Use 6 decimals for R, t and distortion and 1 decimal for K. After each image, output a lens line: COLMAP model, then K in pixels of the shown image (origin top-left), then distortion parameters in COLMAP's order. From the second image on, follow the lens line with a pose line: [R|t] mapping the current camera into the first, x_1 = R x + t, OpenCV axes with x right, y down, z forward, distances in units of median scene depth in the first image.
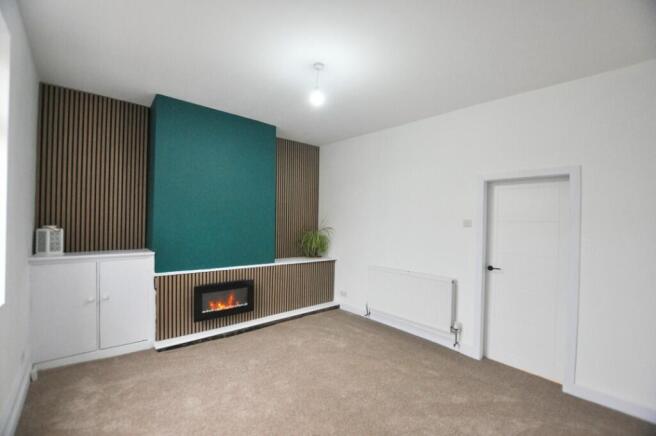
lens RADIAL K [[288.6, 0, 327.5], [0, 288.6, 220.3], [0, 0, 1]] dist [-0.023604, 0.000688]
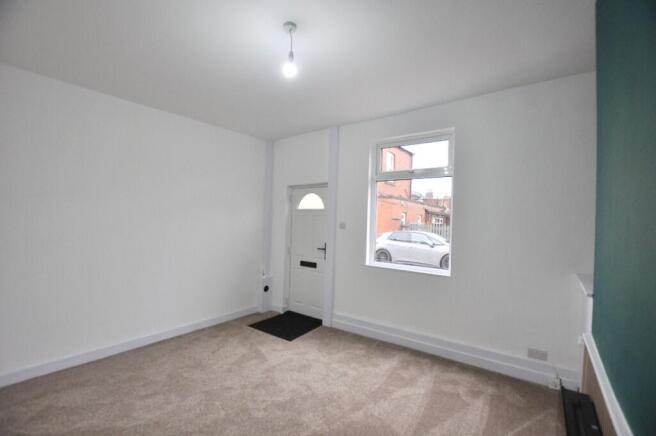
lens RADIAL K [[288.6, 0, 327.5], [0, 288.6, 220.3], [0, 0, 1]] dist [-0.023604, 0.000688]
pose [[-0.975143, -0.048125, -0.216289, 0.011429], [-0.045535, 0.998819, -0.016947, 0.002268], [0.216849, -0.006678, -0.976182, 1.394750]]
